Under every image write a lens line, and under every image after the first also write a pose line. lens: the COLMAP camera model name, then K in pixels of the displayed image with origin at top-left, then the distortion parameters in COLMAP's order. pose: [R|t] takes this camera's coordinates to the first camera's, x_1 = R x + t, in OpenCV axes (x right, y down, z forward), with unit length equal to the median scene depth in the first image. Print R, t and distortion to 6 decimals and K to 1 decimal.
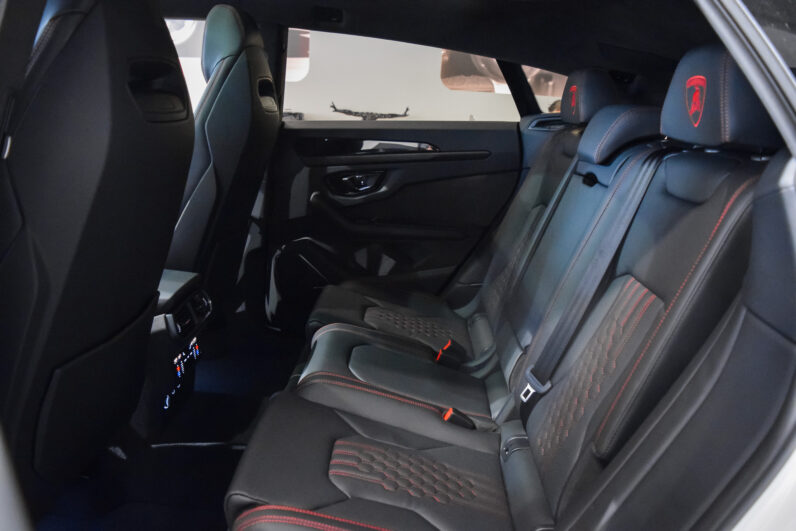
lens RADIAL K [[622.9, 0, 398.0], [0, 622.9, 265.5], [0, 0, 1]] dist [-0.086567, 0.006594]
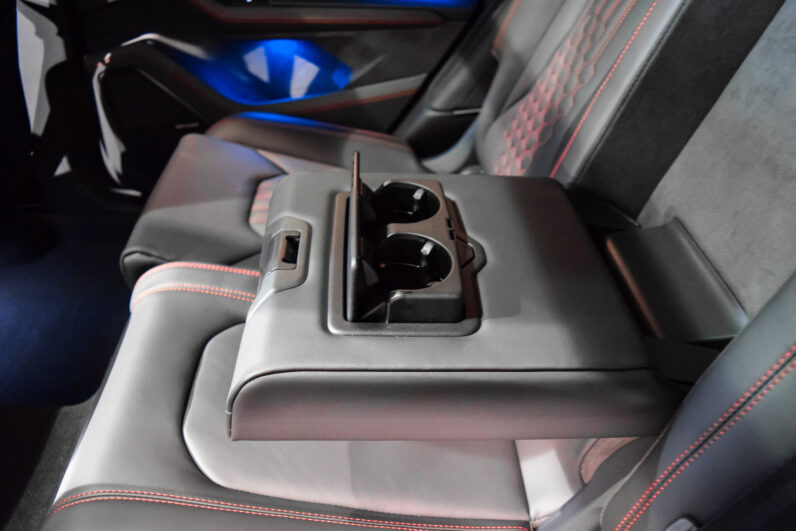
lens RADIAL K [[646.0, 0, 398.0], [0, 646.0, 265.5], [0, 0, 1]] dist [-0.069751, 0.002138]
pose [[0.997339, -0.065248, 0.032510, 0.041806], [0.047940, 0.923002, 0.381797, -0.066589], [-0.054919, -0.379223, 0.923674, 0.449717]]
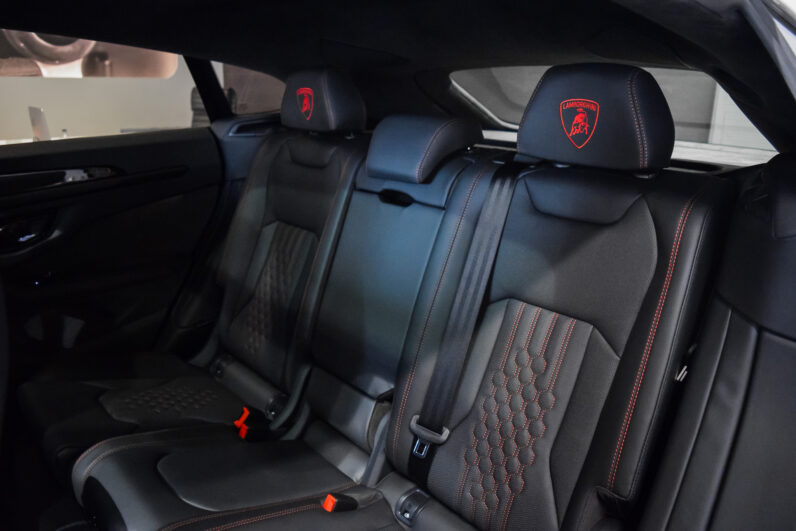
lens RADIAL K [[622.9, 0, 398.0], [0, 622.9, 265.5], [0, 0, 1]] dist [-0.086567, 0.006594]
pose [[0.737404, -0.218772, 0.639042, -0.205274], [0.186493, 0.975262, 0.118677, -0.101922], [-0.649197, 0.031664, 0.759961, 0.197687]]
